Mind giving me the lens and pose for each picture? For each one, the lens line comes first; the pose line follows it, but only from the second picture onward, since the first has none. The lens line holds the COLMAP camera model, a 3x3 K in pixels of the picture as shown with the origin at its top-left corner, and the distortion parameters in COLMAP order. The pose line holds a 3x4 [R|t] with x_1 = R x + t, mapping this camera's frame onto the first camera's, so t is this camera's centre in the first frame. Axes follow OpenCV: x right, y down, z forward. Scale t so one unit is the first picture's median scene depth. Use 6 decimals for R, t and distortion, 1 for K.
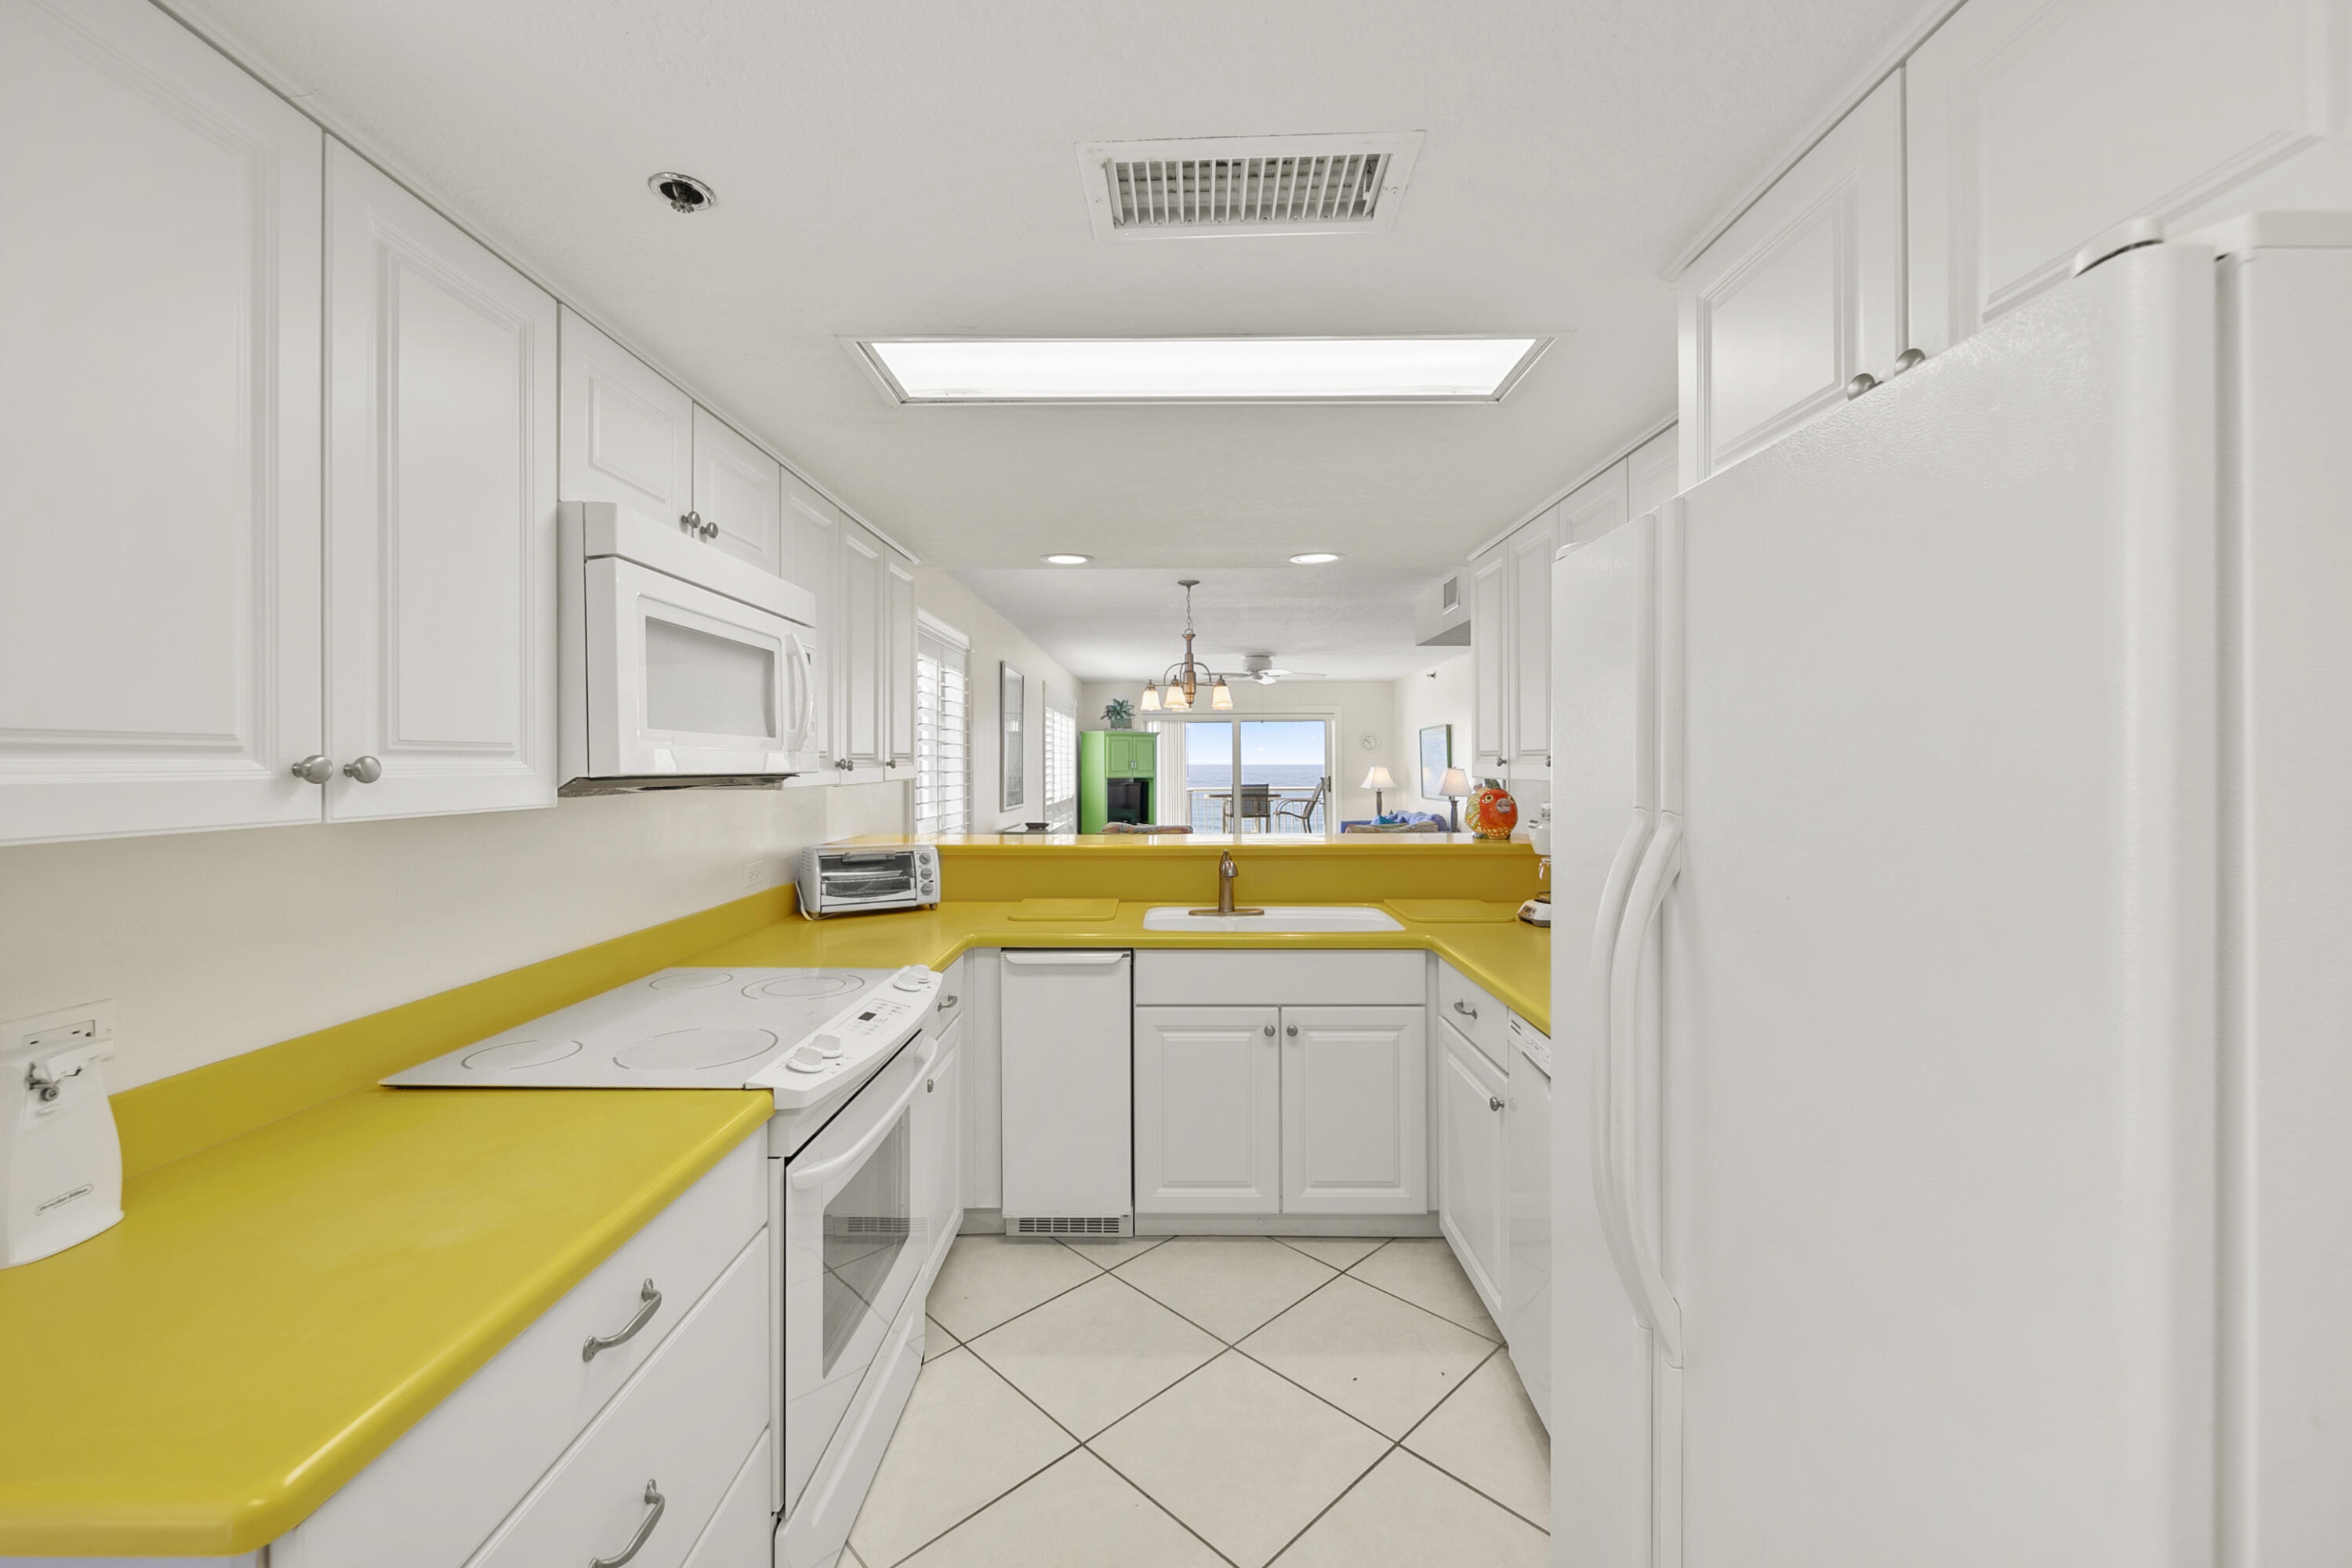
lens RADIAL K [[936.0, 0, 1182.3], [0, 936.0, 759.1], [0, 0, 1]] dist [0.005866, -0.003932]
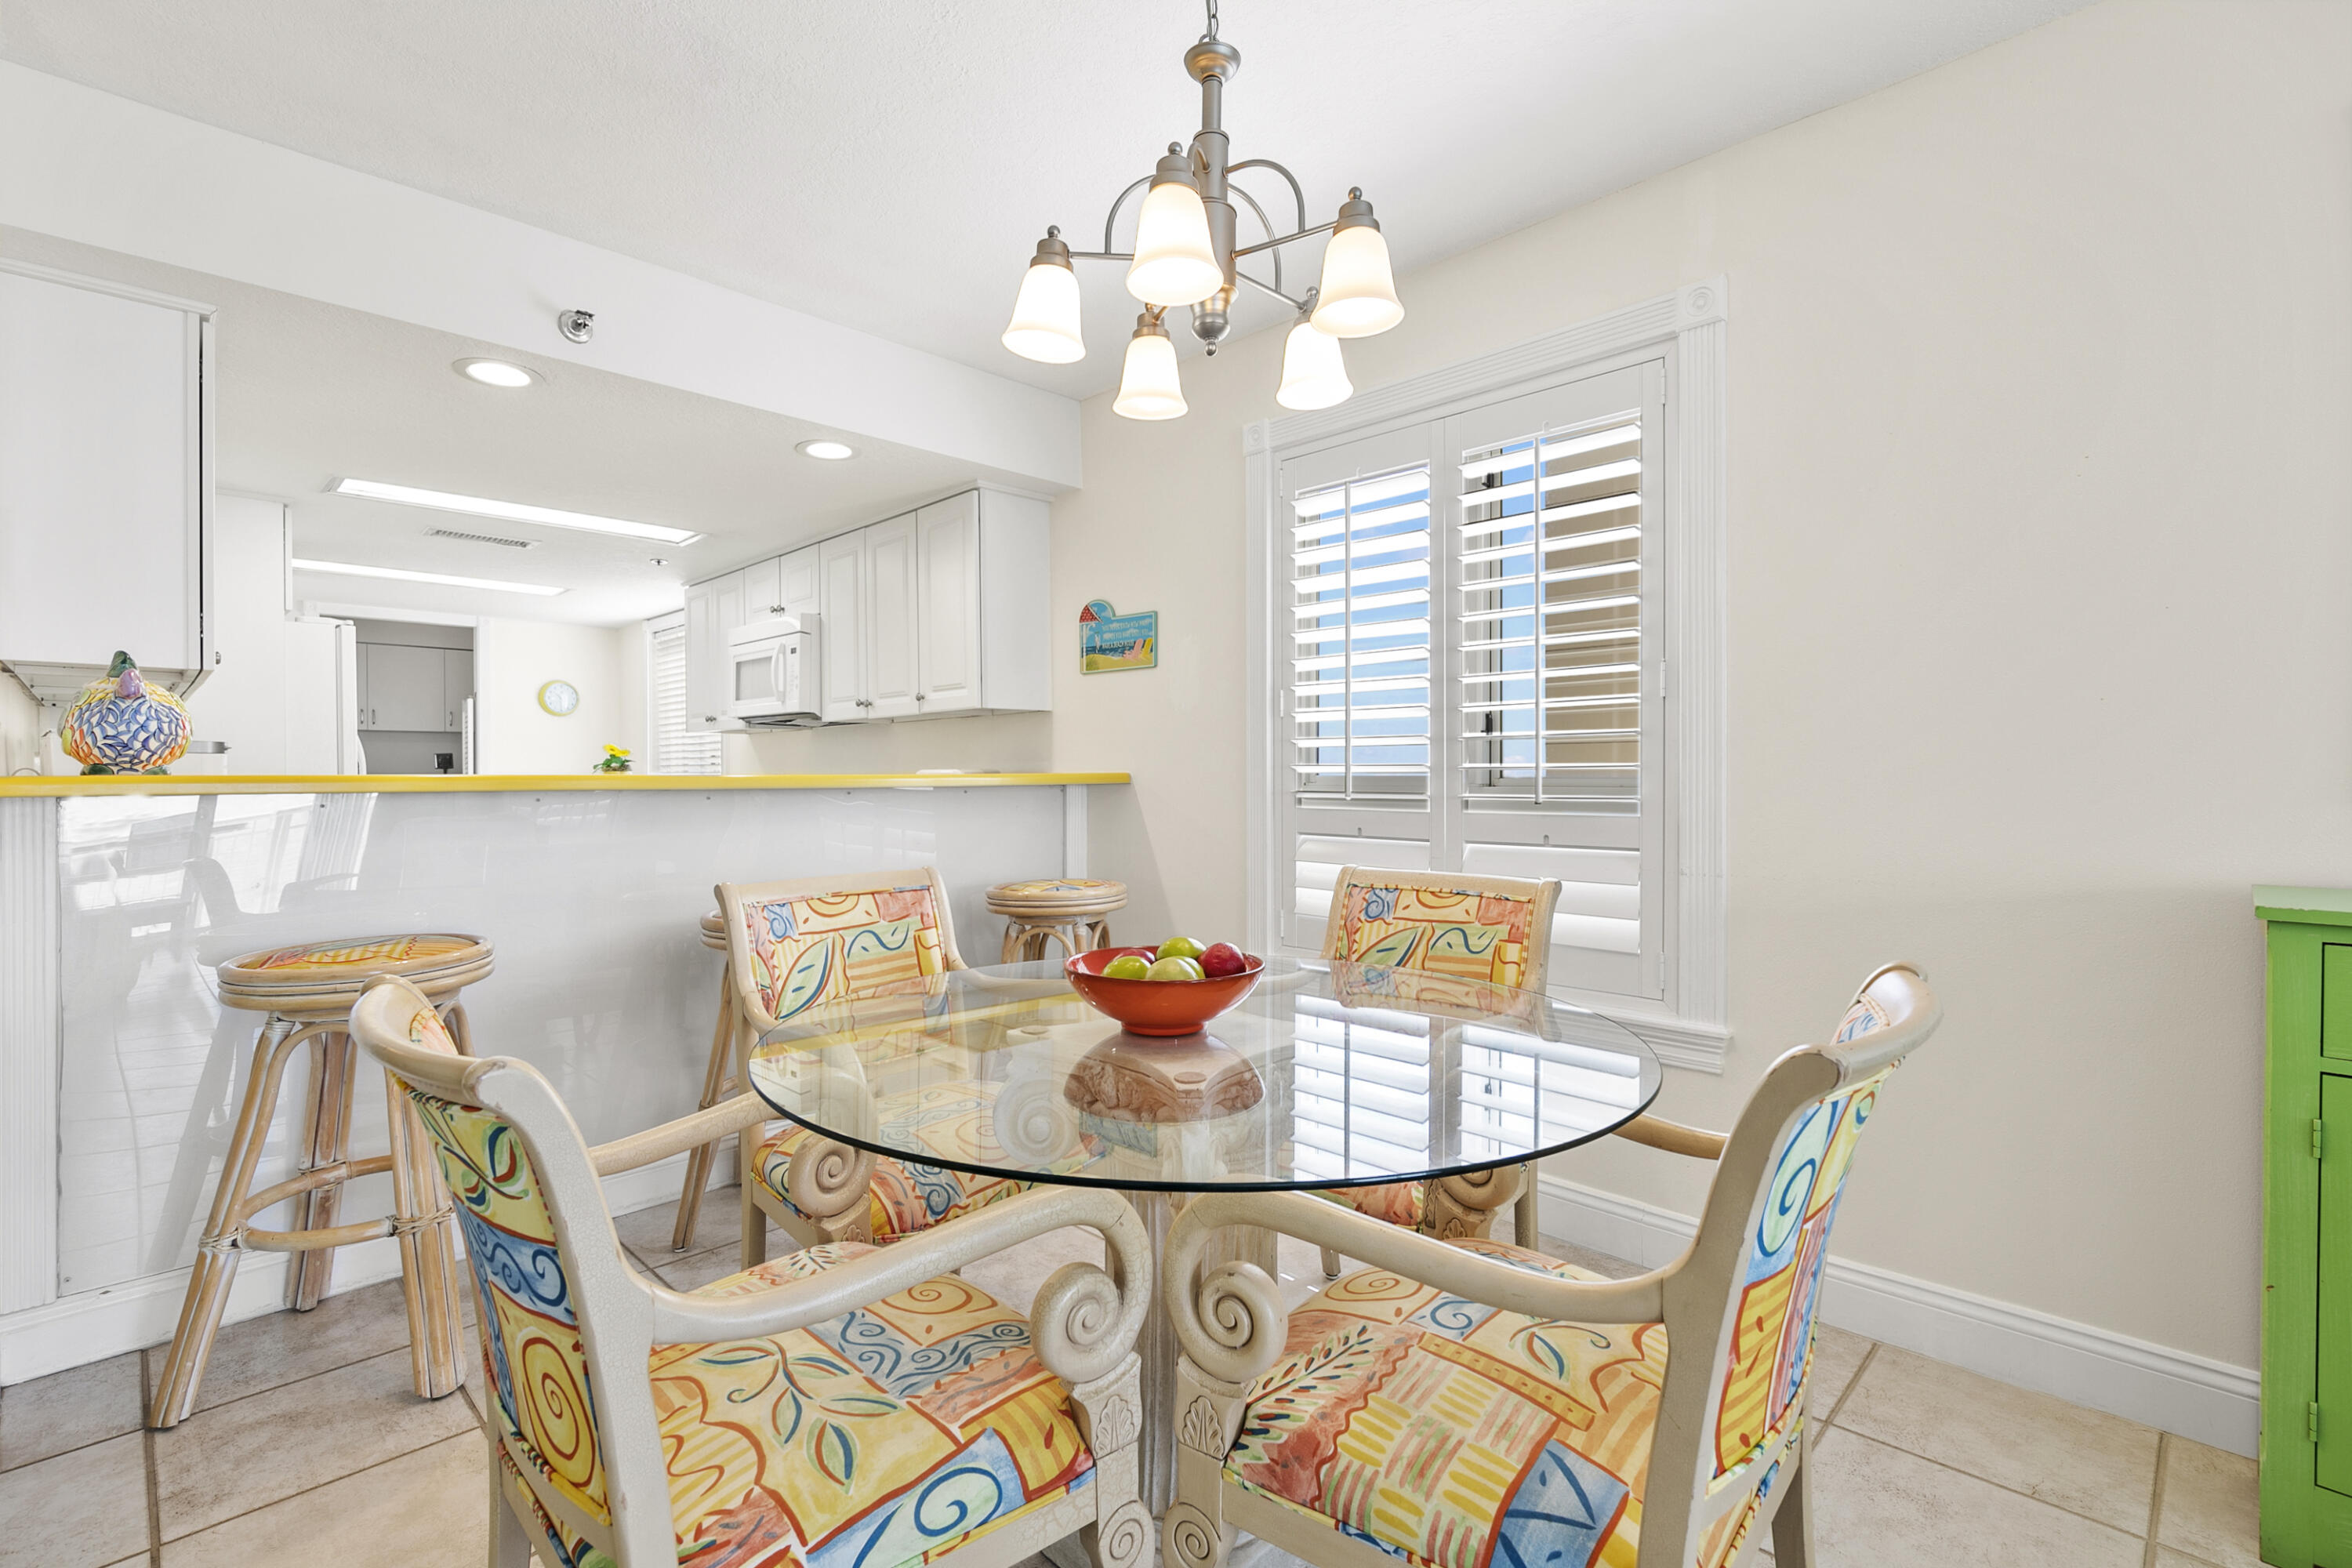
lens RADIAL K [[1070.3, 0, 1173.6], [0, 1070.3, 775.6], [0, 0, 1]] dist [0.009488, -0.004530]
pose [[-0.717097, 0.005245, -0.696953, 0.402896], [0.007293, 0.999973, 0.000022, 0.109189], [0.696935, -0.005067, -0.717117, 2.246259]]
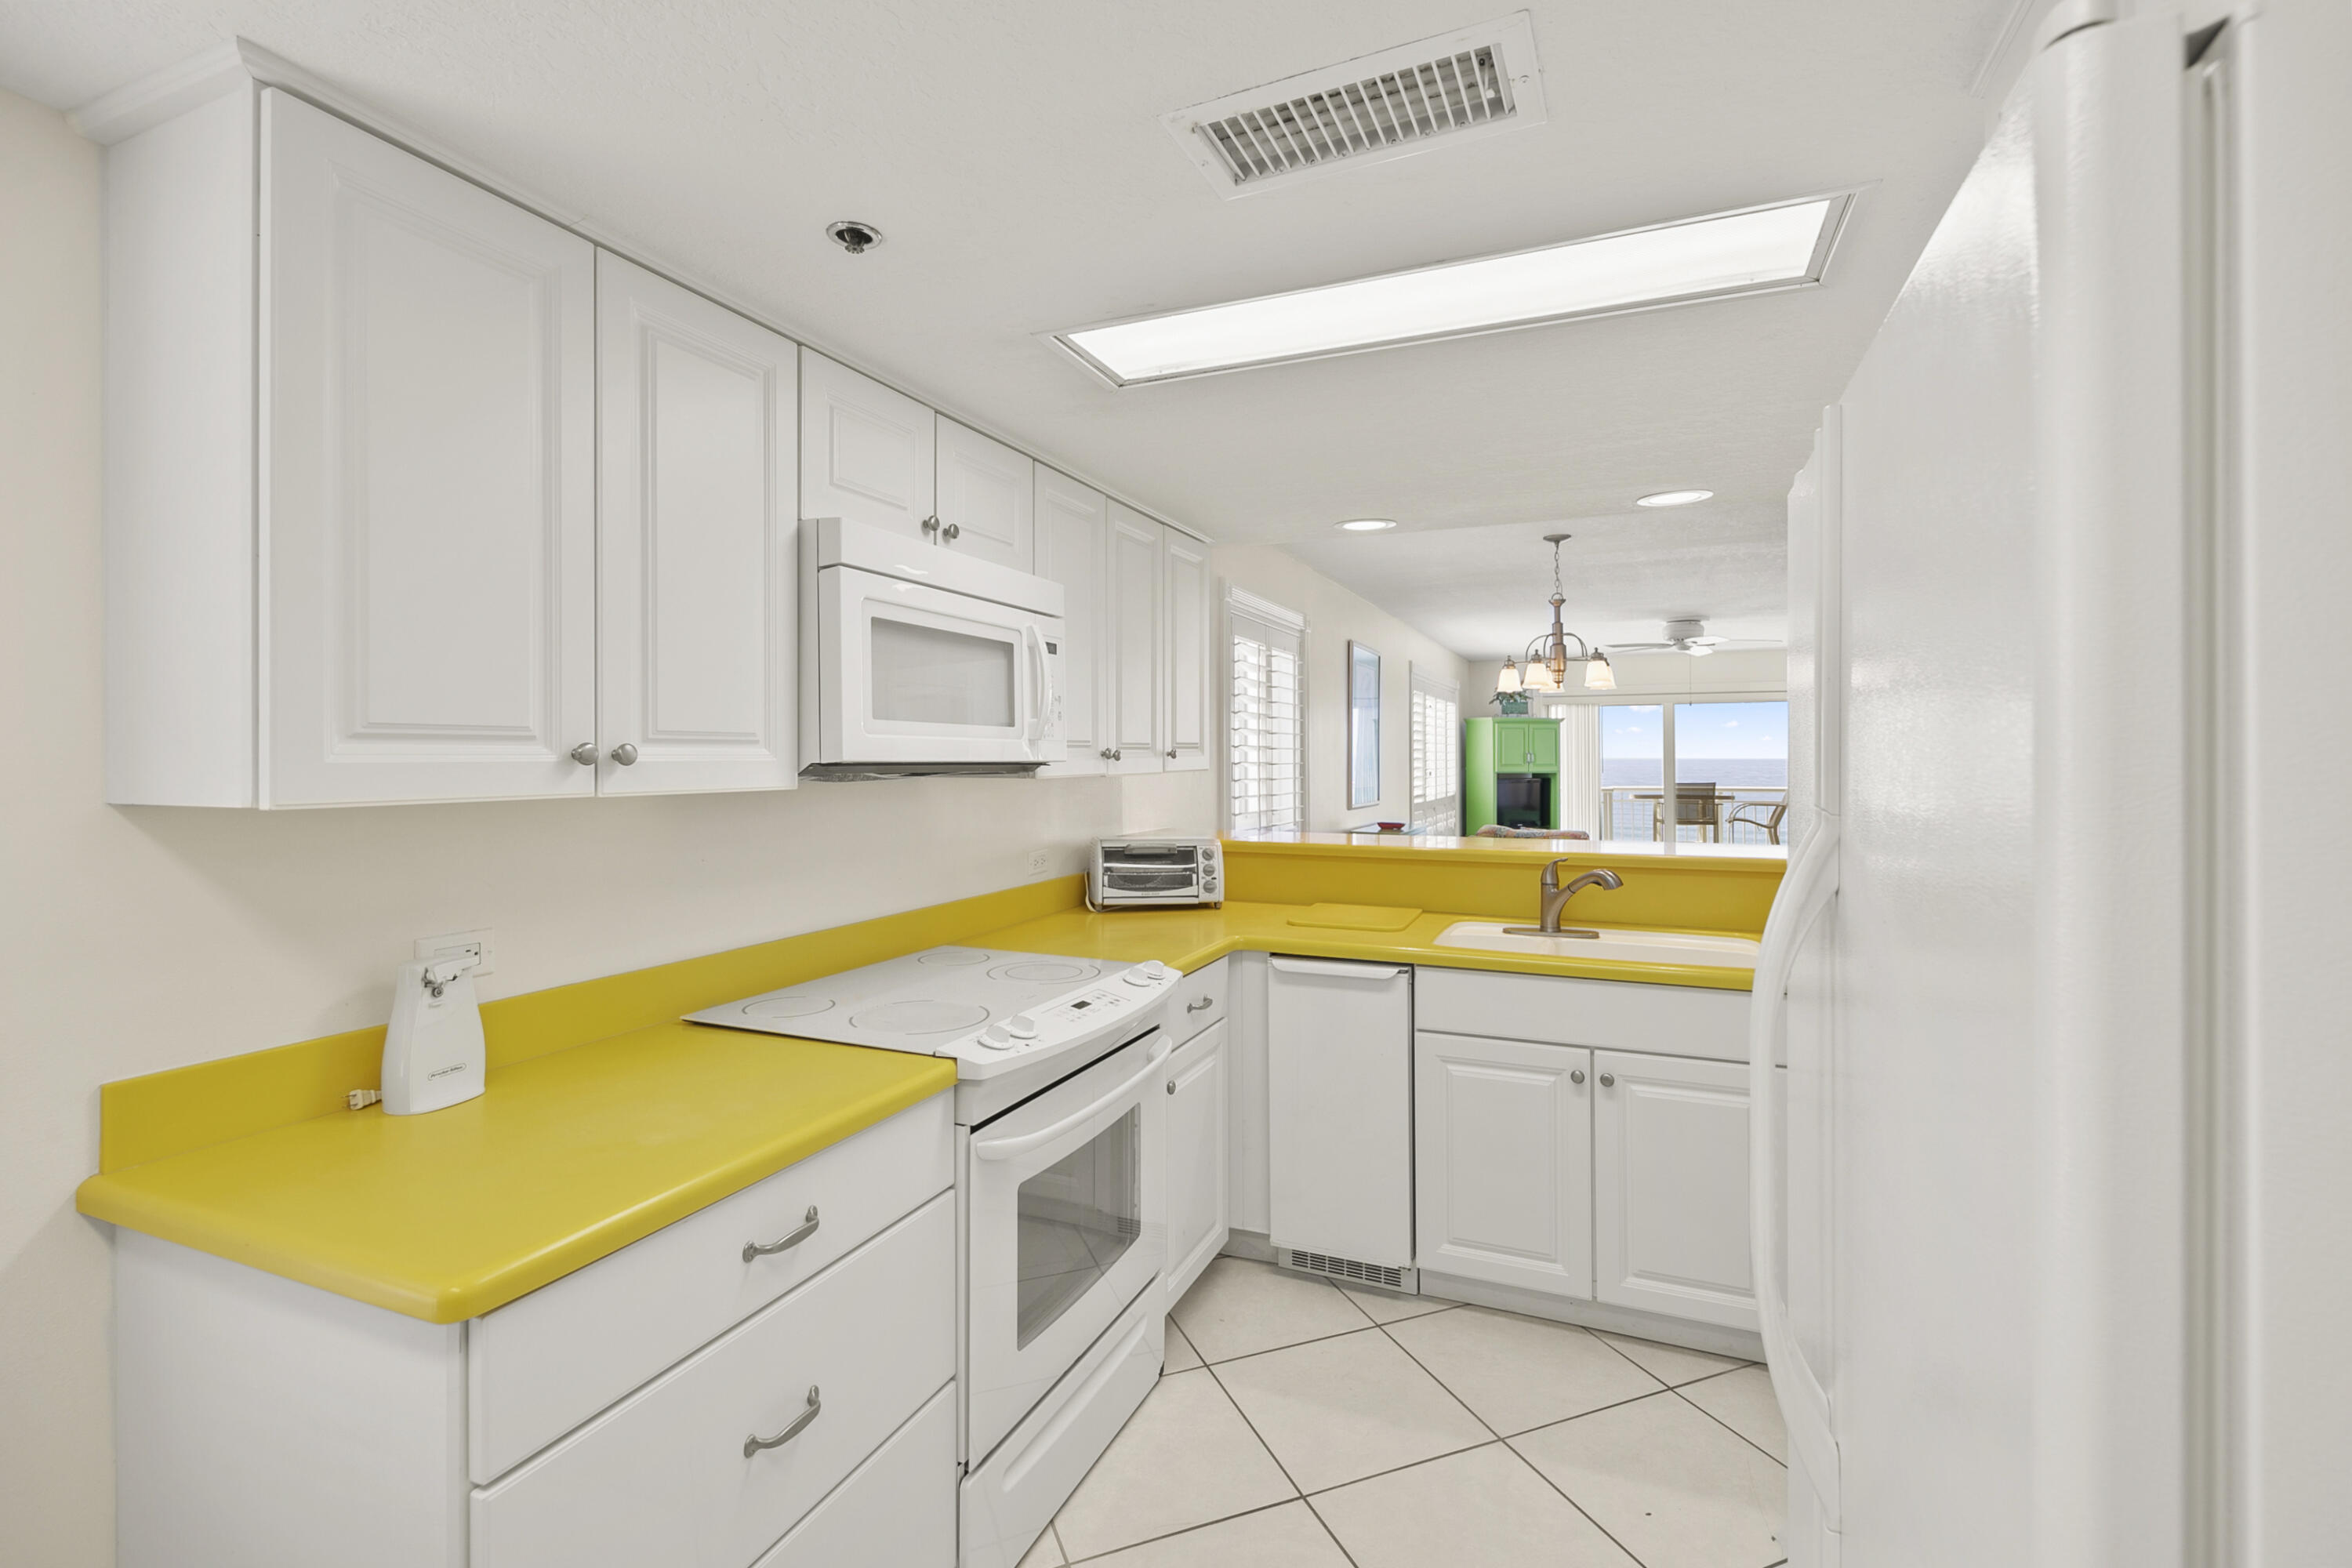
lens RADIAL K [[1070.3, 0, 1185.9], [0, 1070.3, 748.7], [0, 0, 1]] dist [0.009488, -0.004530]
pose [[0.922750, -0.000879, -0.385397, 0.129198], [-0.000093, 0.999997, -0.002504, 0.002465], [0.385398, 0.002346, 0.922747, -0.007839]]
